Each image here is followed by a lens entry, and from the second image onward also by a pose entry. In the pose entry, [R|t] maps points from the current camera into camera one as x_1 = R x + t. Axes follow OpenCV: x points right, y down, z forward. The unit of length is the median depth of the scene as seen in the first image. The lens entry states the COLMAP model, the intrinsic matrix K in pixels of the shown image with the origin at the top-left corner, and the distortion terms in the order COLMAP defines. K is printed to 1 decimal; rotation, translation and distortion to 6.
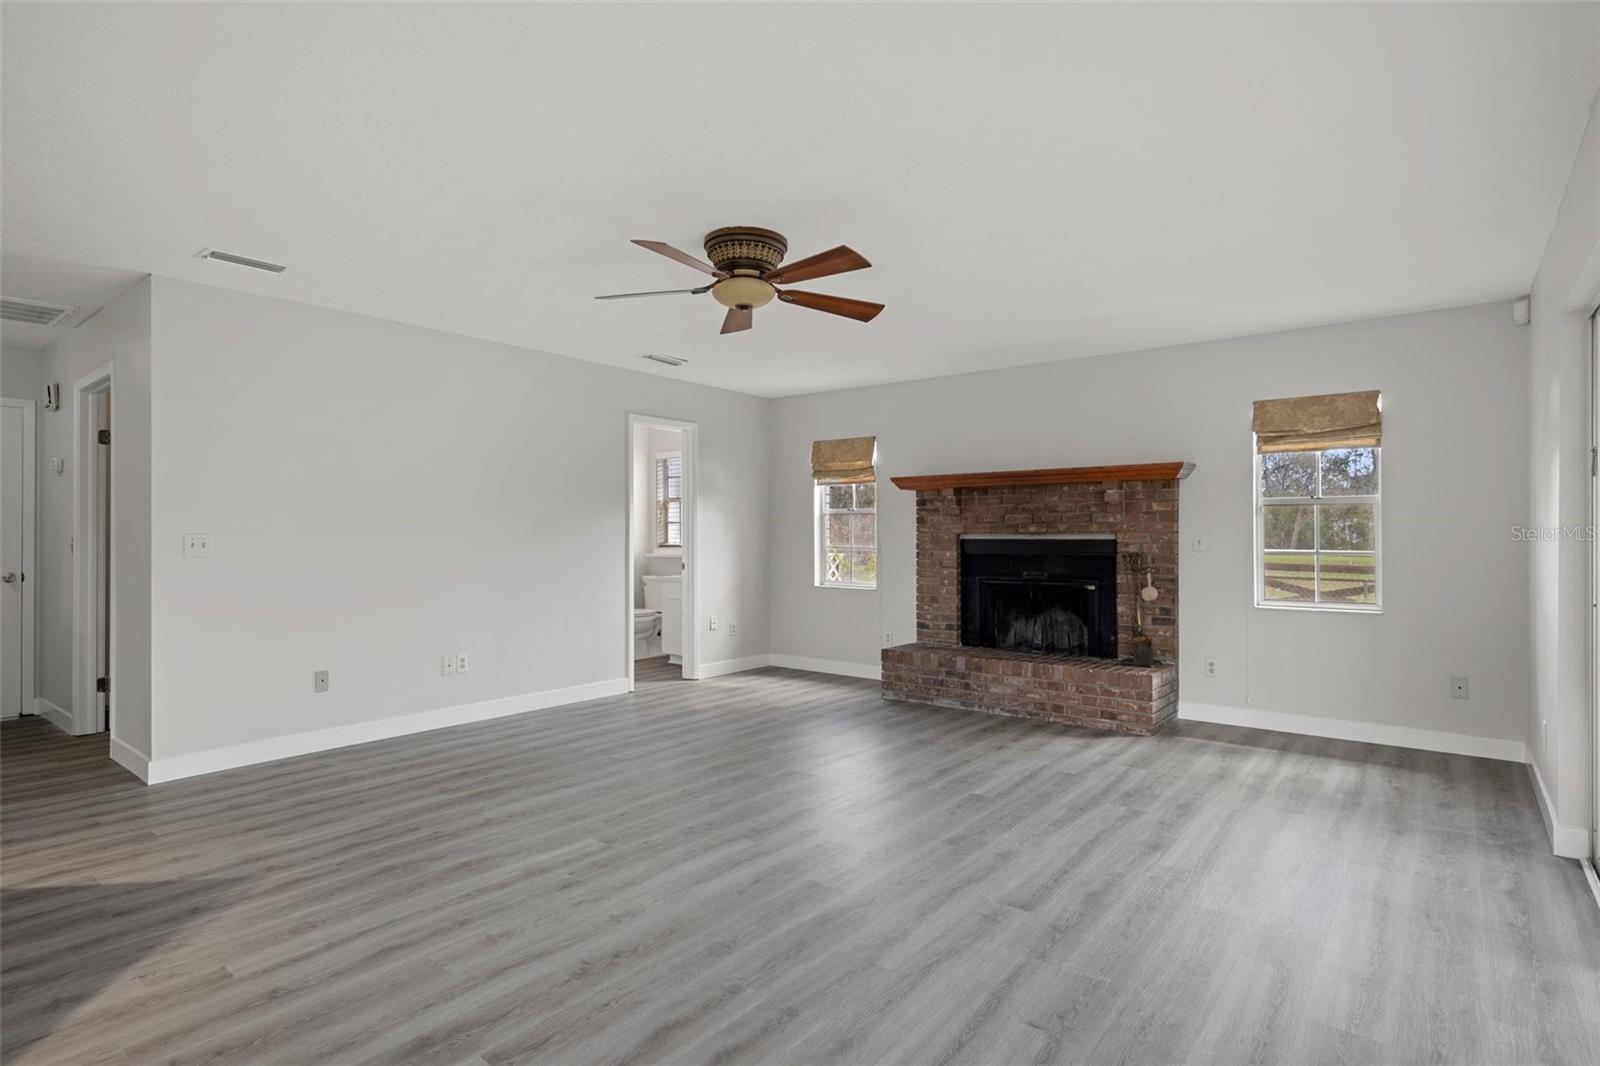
lens RADIAL K [[818.2, 0, 796.0], [0, 818.2, 541.4], [0, 0, 1]] dist [0.000700, 0.001221]
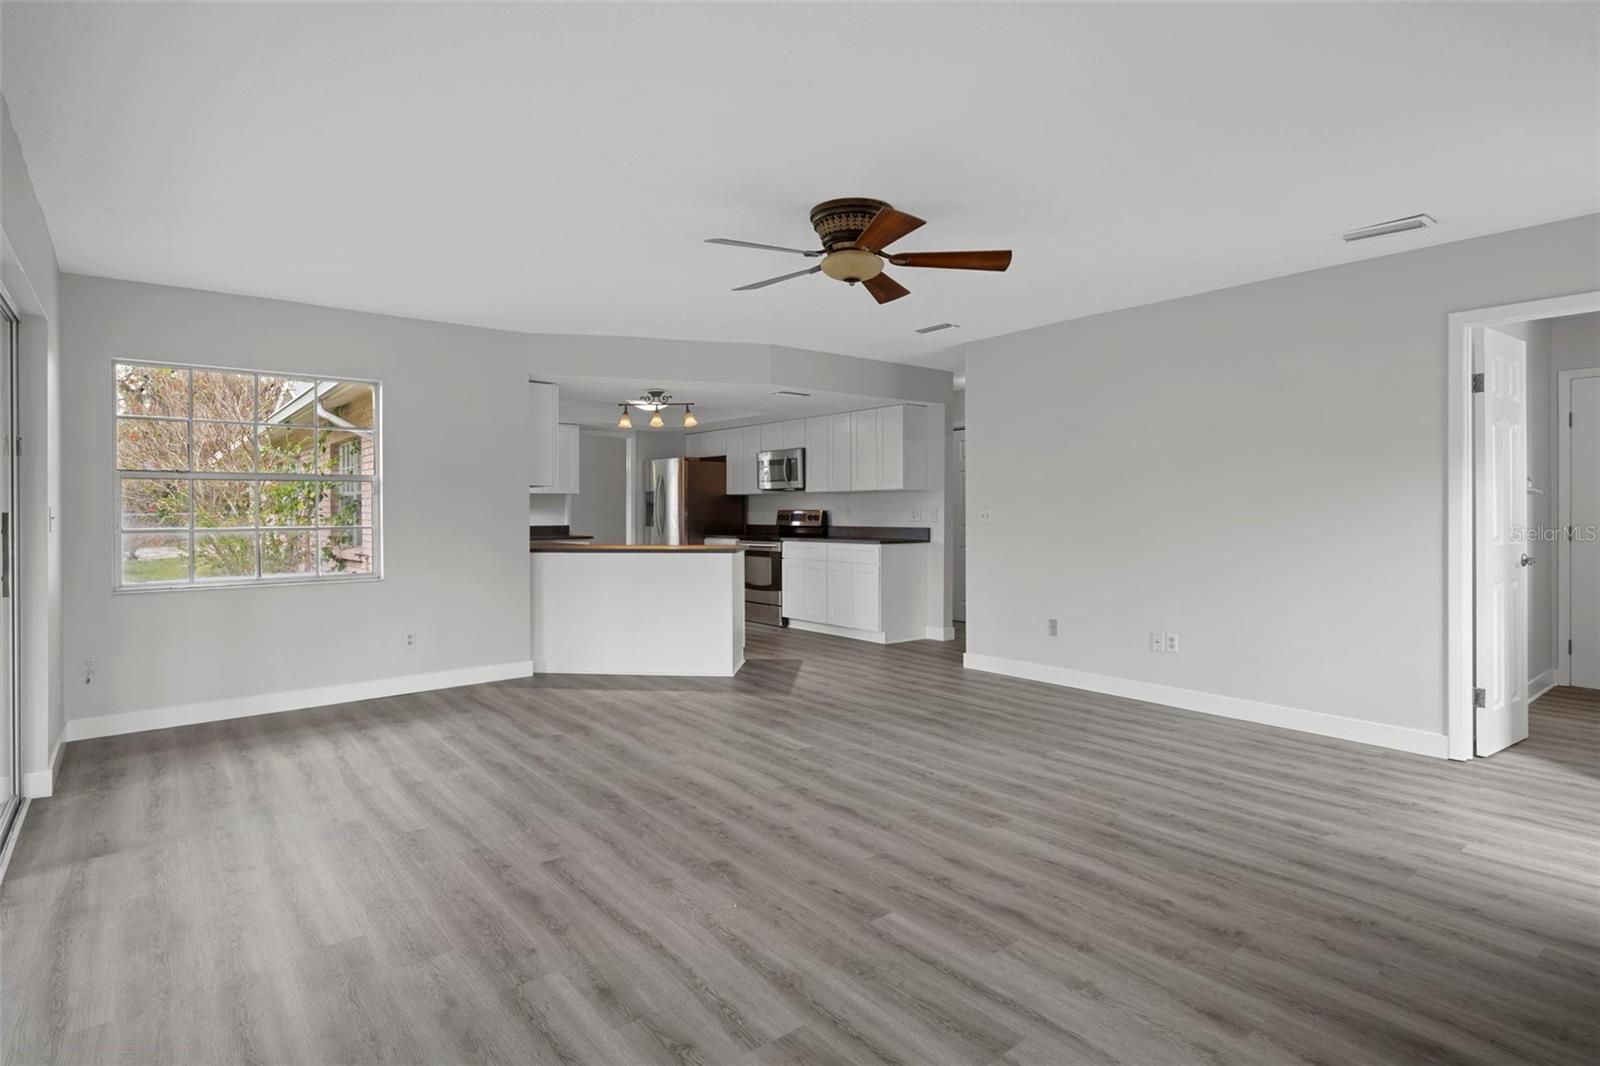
lens RADIAL K [[823.1, 0, 798.1], [0, 823.1, 518.2], [0, 0, 1]] dist [0.001823, 0.000637]
pose [[-0.220249, 0.012195, -0.975367, 0.606937], [-0.005366, 0.999892, 0.013713, -0.008682], [0.975429, 0.008254, -0.220160, 0.752224]]
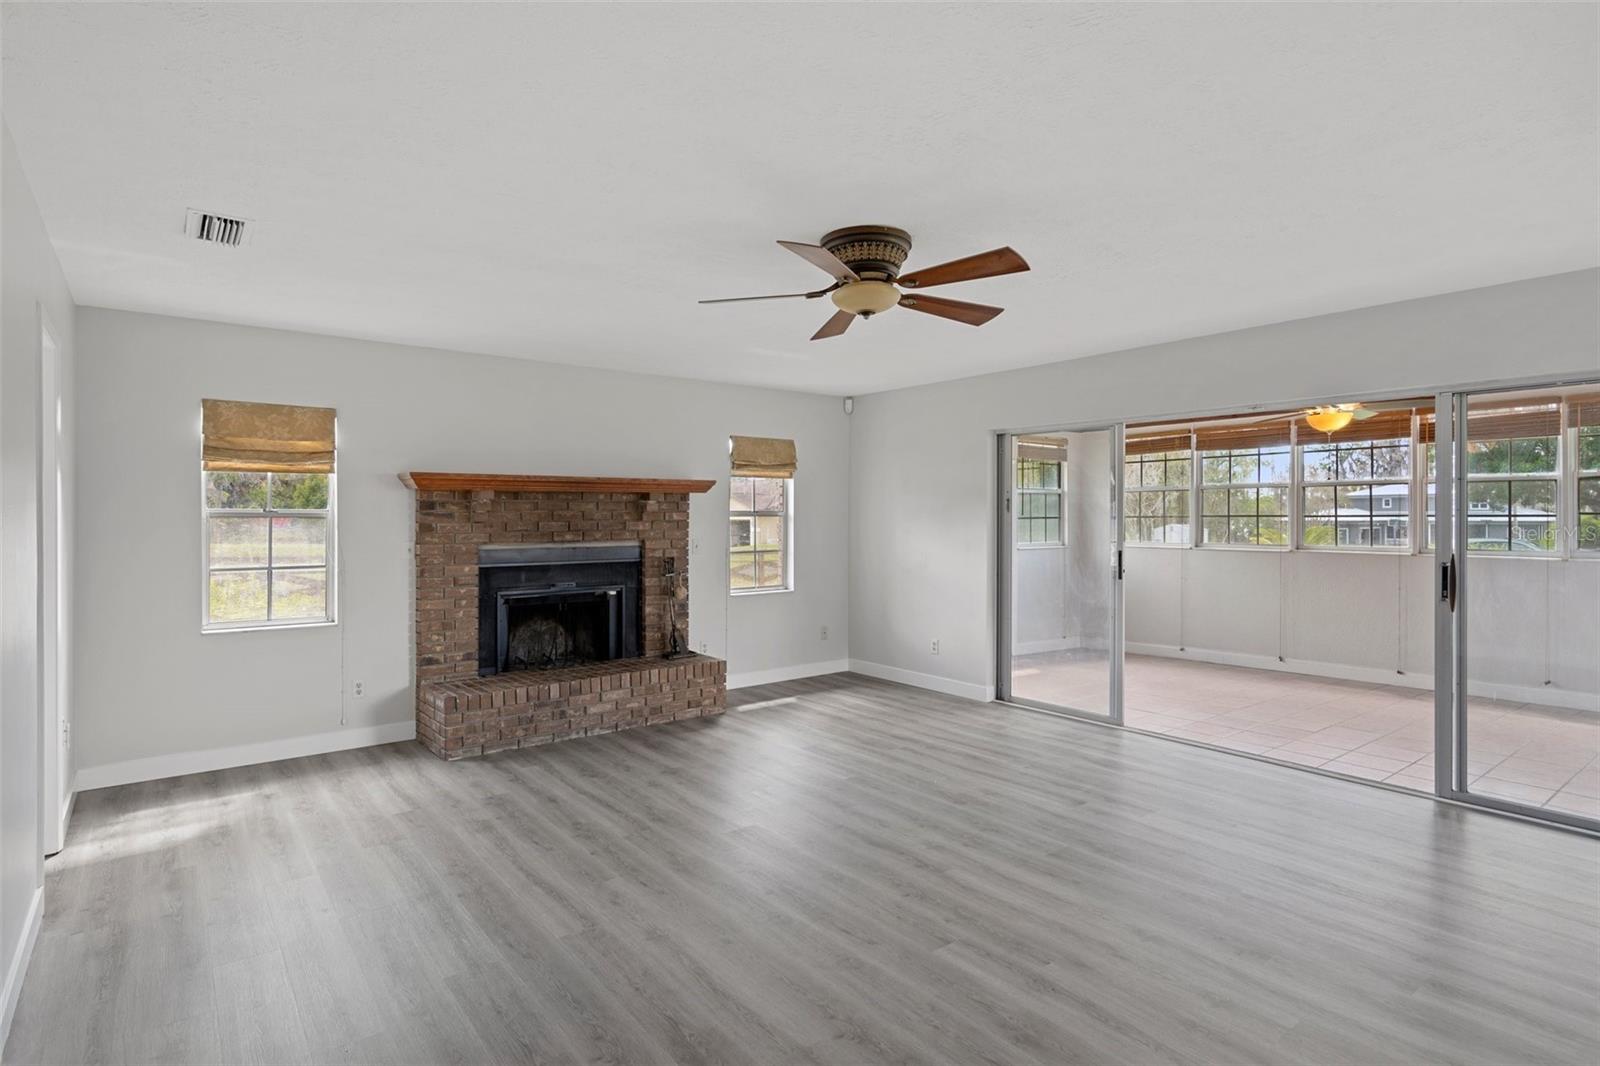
lens RADIAL K [[823.1, 0, 798.1], [0, 823.1, 518.2], [0, 0, 1]] dist [0.001823, 0.000637]
pose [[0.235813, -0.003775, 0.971791, -0.637332], [0.007994, 0.999966, 0.001944, -0.040492], [-0.971766, 0.007310, 0.235835, 0.557267]]
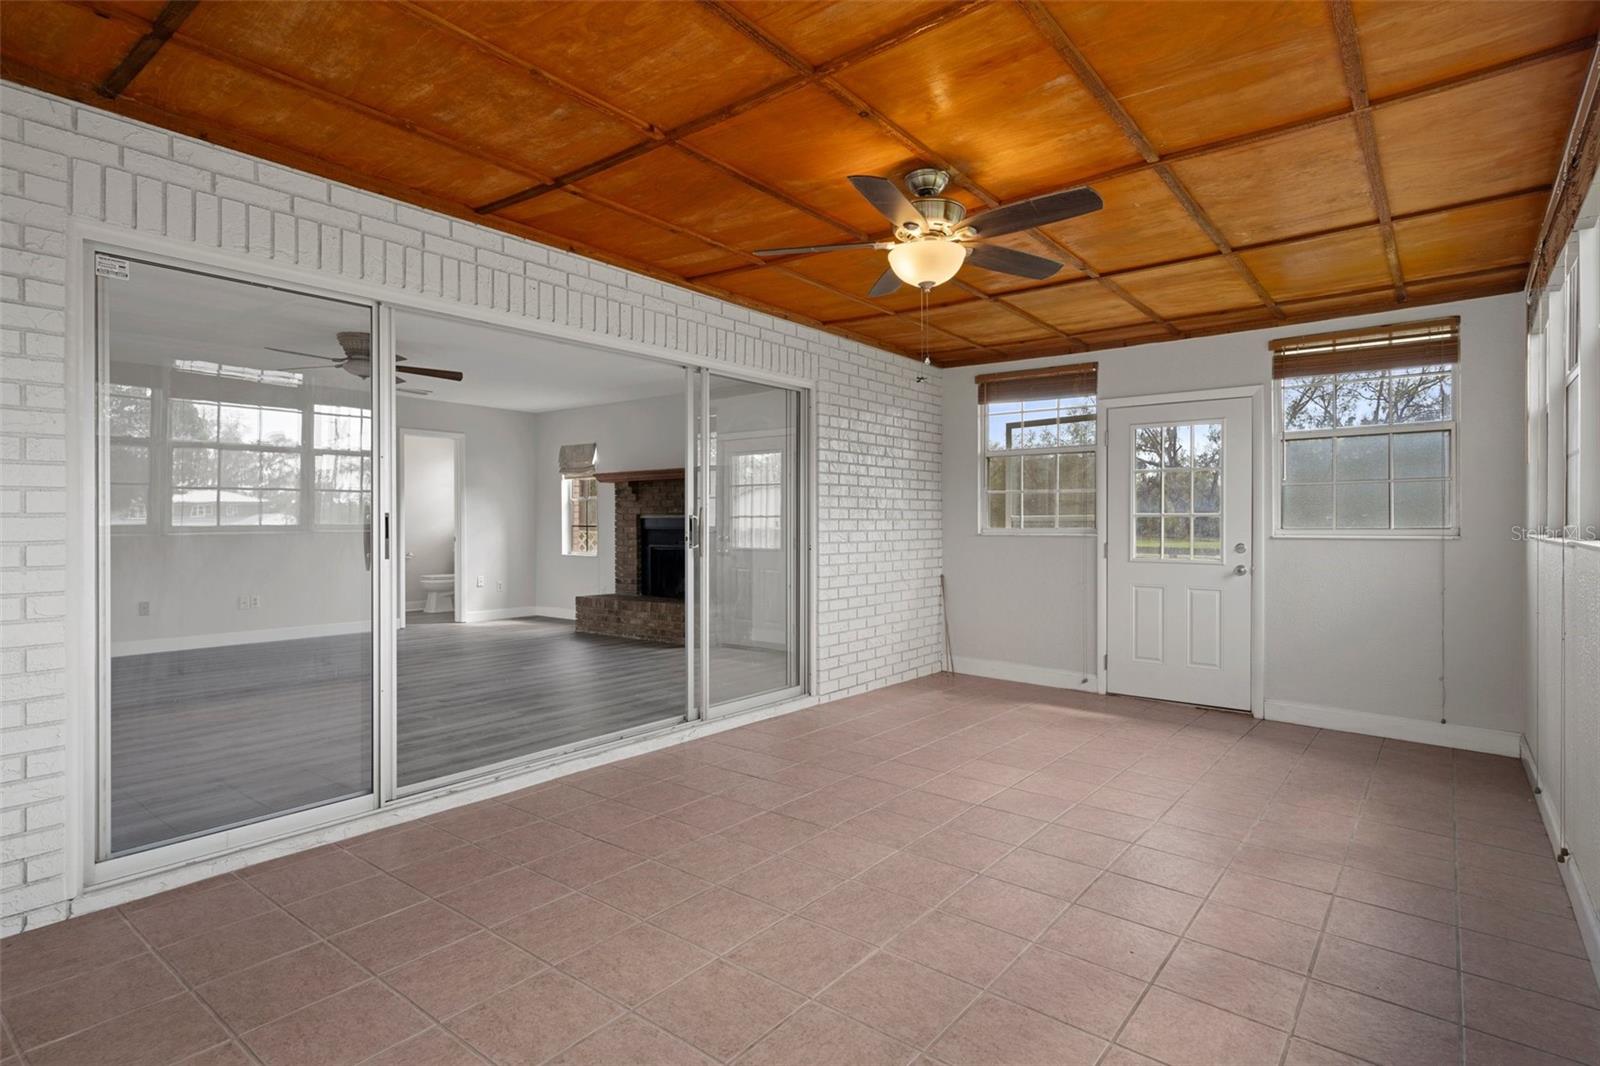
lens RADIAL K [[823.1, 0, 798.1], [0, 823.1, 518.2], [0, 0, 1]] dist [0.001823, 0.000637]
pose [[0.999999, -0.001251, 0.000712, 0.545863], [0.001261, 0.999886, -0.015056, 0.021564], [-0.000693, 0.015057, 0.999886, -0.463450]]
